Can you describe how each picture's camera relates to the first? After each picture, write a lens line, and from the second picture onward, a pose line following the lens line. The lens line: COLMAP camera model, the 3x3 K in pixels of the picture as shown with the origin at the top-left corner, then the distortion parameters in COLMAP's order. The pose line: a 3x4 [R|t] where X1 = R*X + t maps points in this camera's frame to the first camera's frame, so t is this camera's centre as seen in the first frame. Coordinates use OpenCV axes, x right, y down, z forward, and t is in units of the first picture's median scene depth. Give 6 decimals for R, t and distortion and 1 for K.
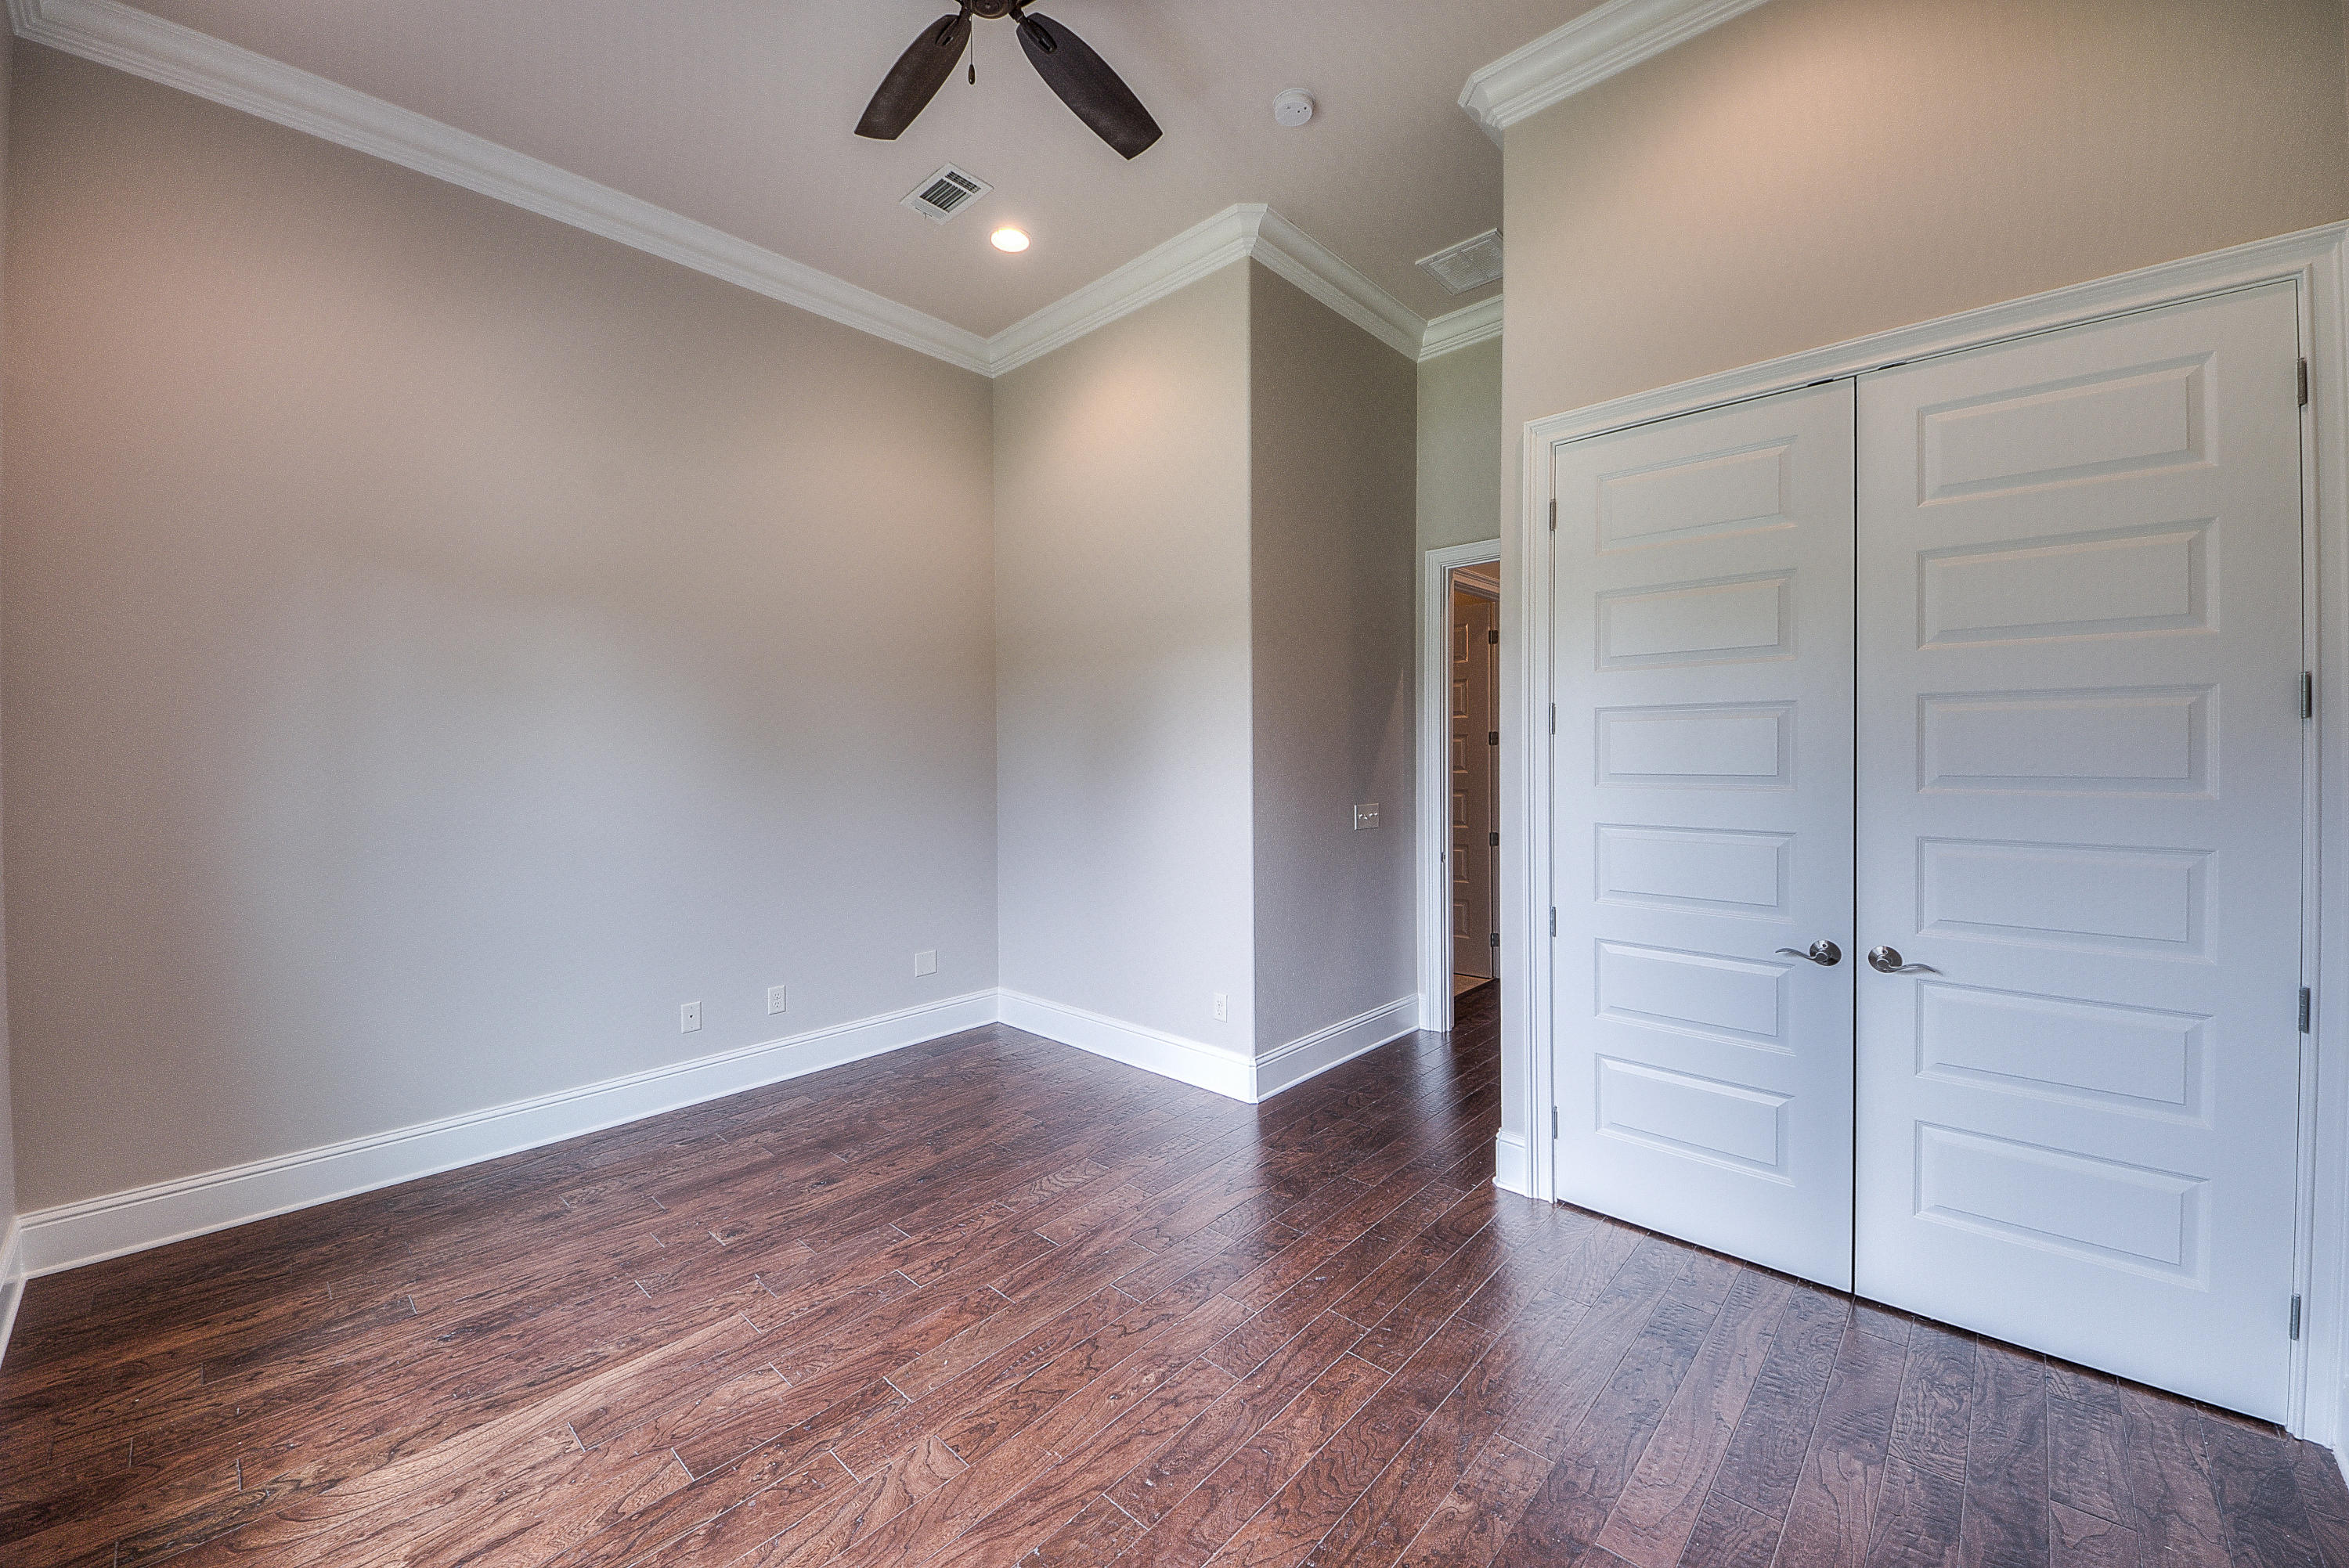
lens RADIAL K [[897.2, 0, 1164.9], [0, 897.2, 757.6], [0, 0, 1]] dist [0.028007, -0.019188]
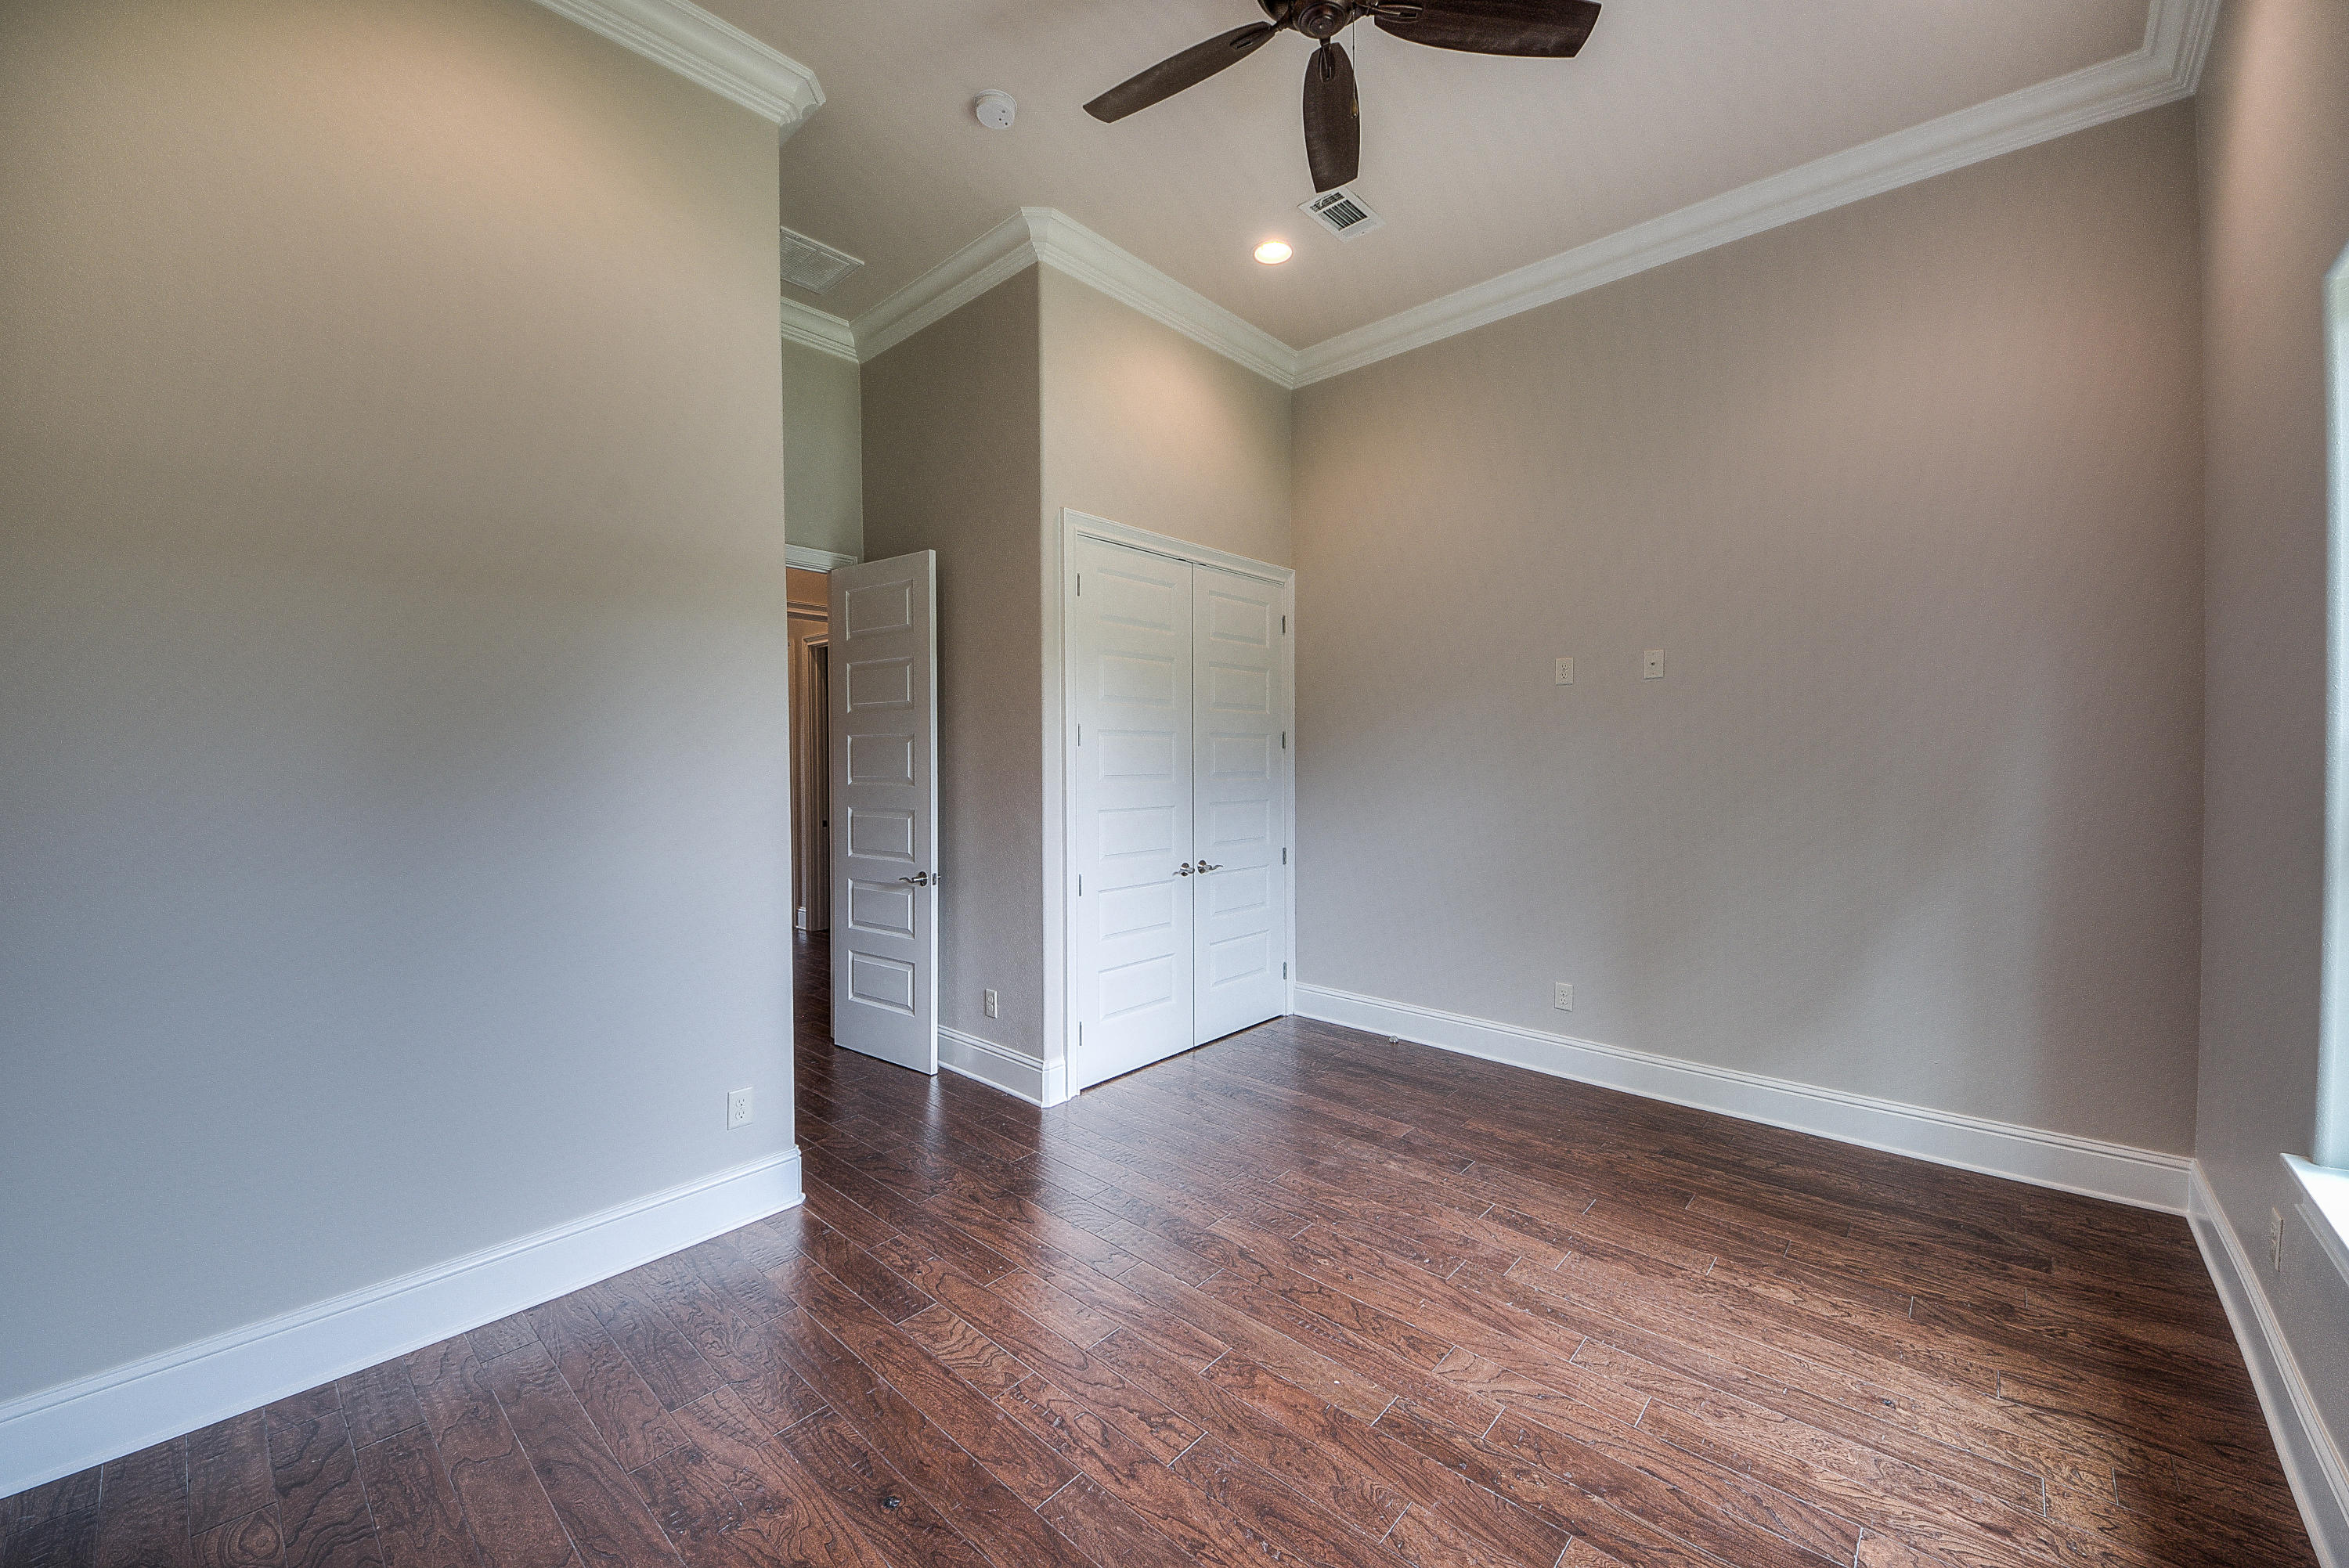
lens RADIAL K [[902.1, 0, 1141.6], [0, 902.1, 761.4], [0, 0, 1]] dist [0.025688, -0.019483]
pose [[-0.003826, 0.005398, 0.999978, -1.111978], [0.009067, 0.999945, -0.005363, 0.006482], [-0.999952, 0.009046, -0.003875, 1.101576]]
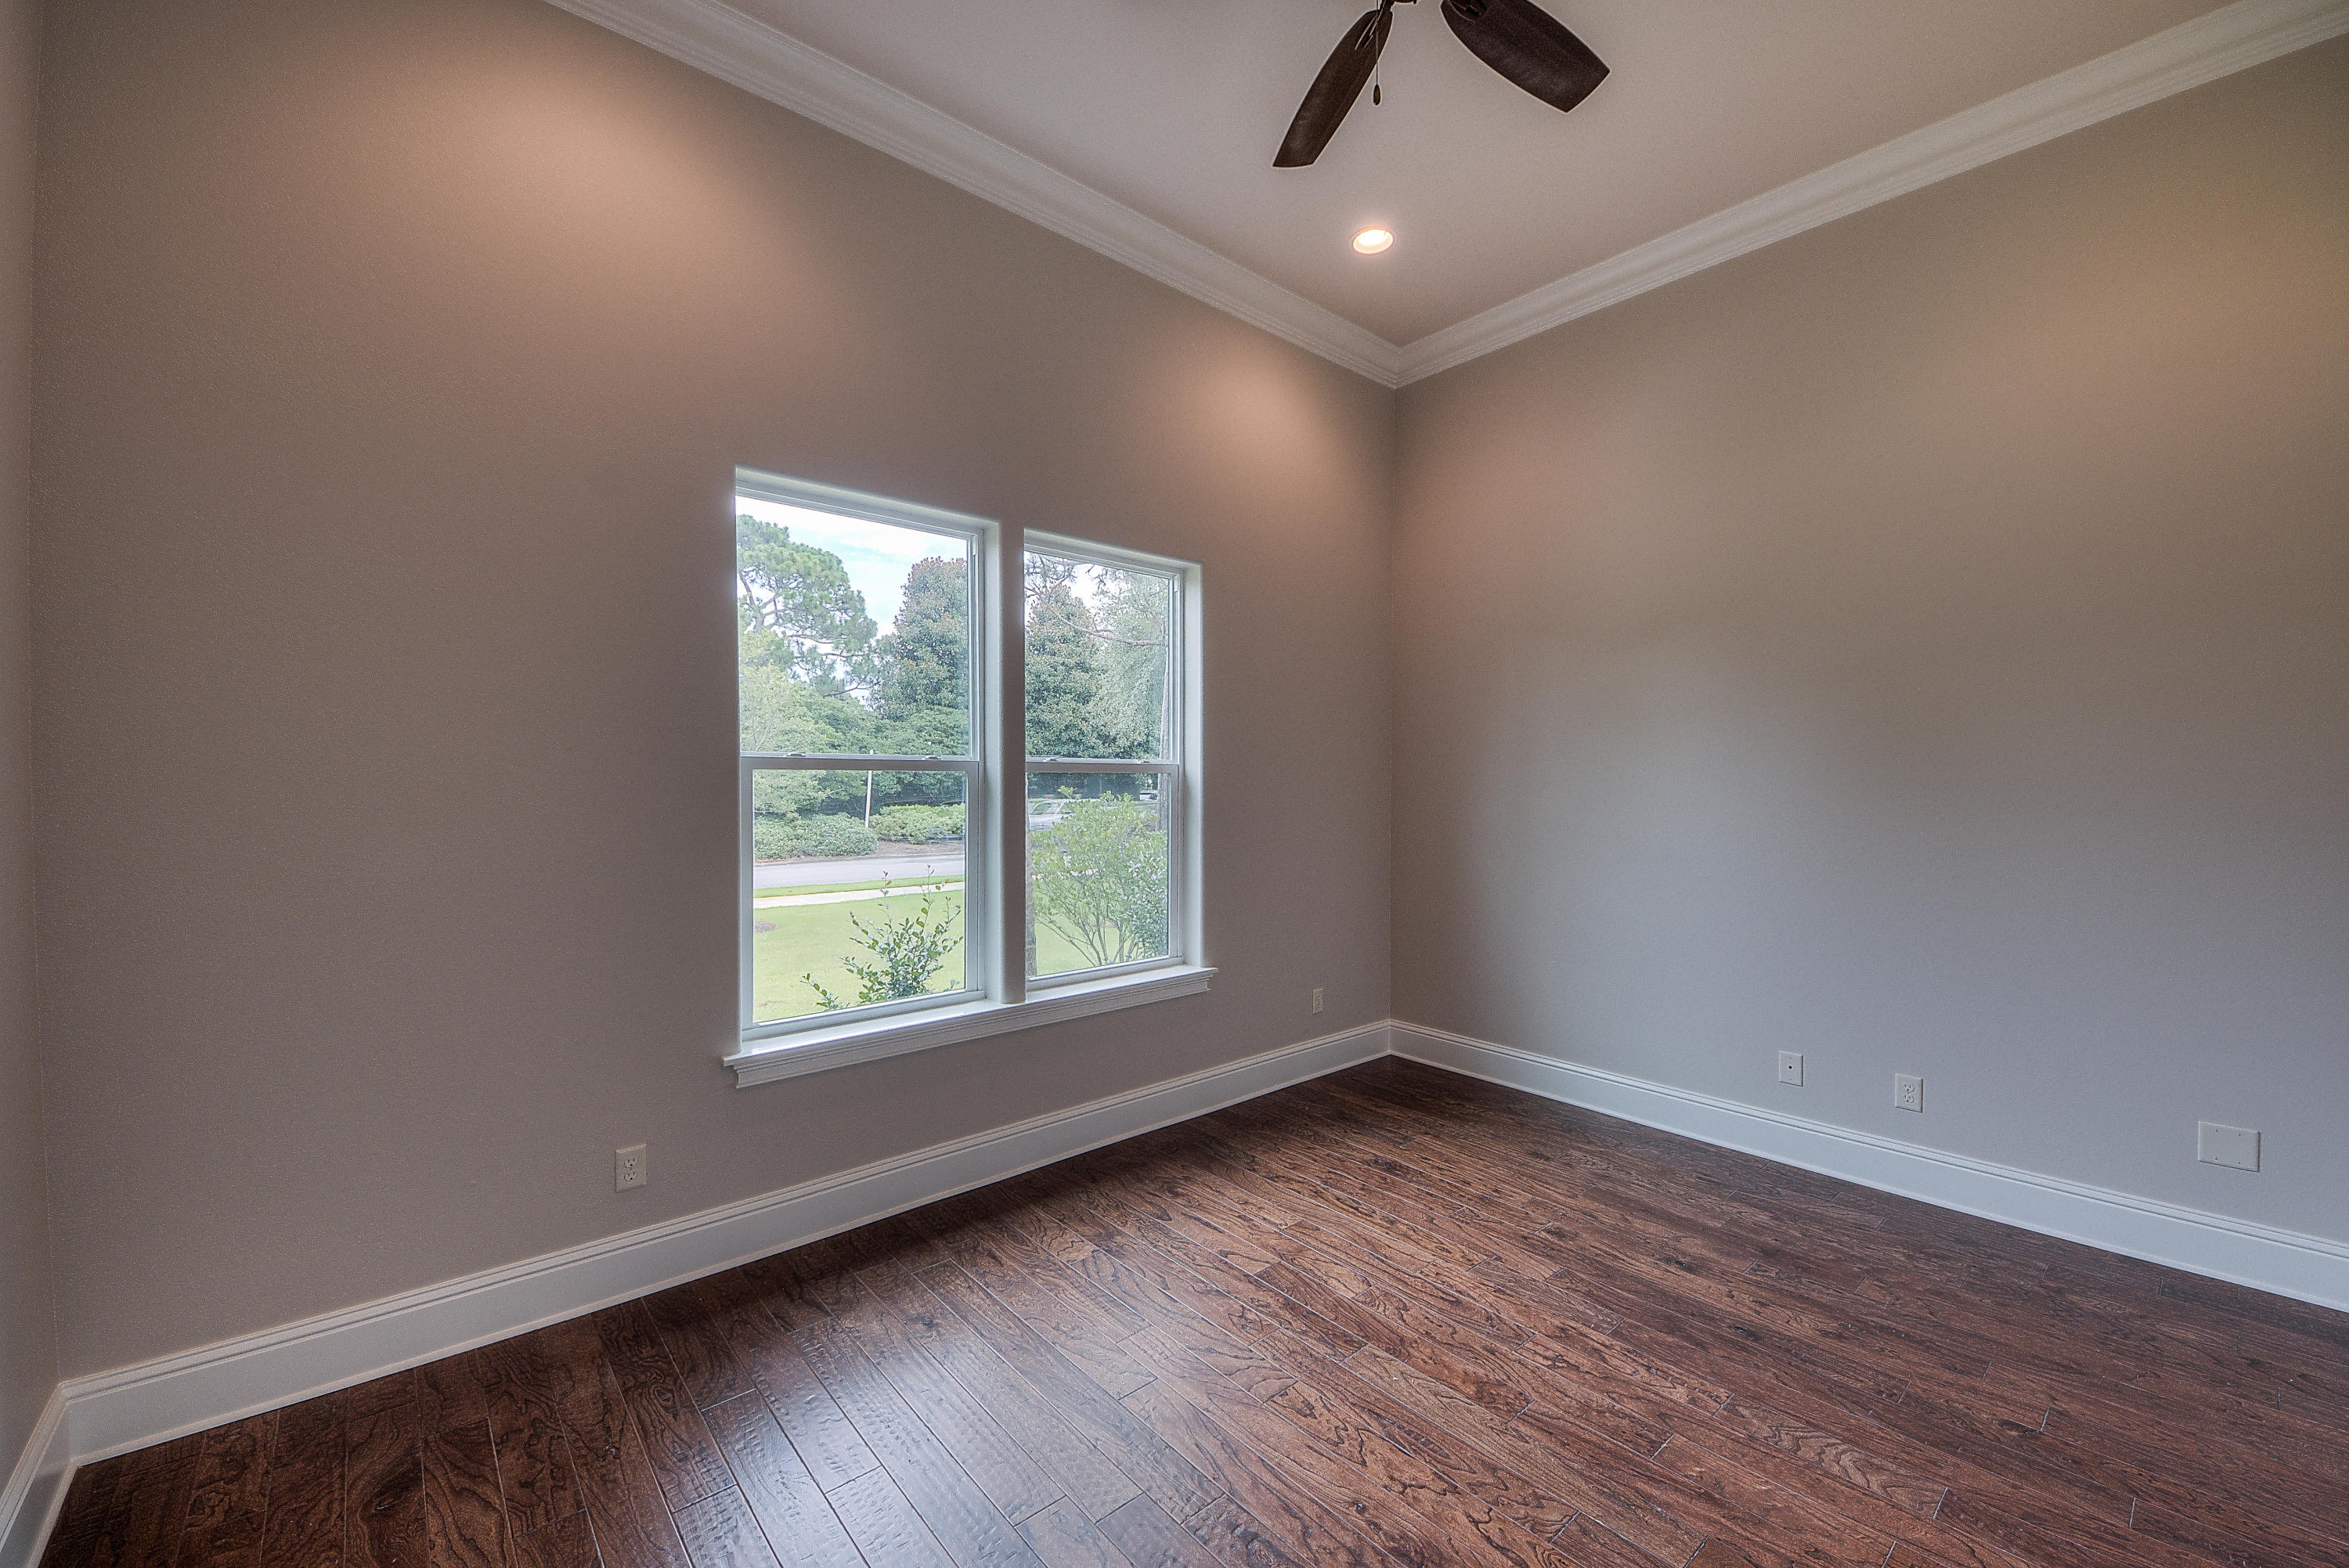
lens RADIAL K [[897.2, 0, 1164.9], [0, 897.2, 757.6], [0, 0, 1]] dist [0.028007, -0.019188]
pose [[-0.097746, -0.015255, -0.995094, 0.733476], [-0.005512, 0.999875, -0.014787, -0.010445], [0.995196, 0.004040, -0.097818, 0.766653]]
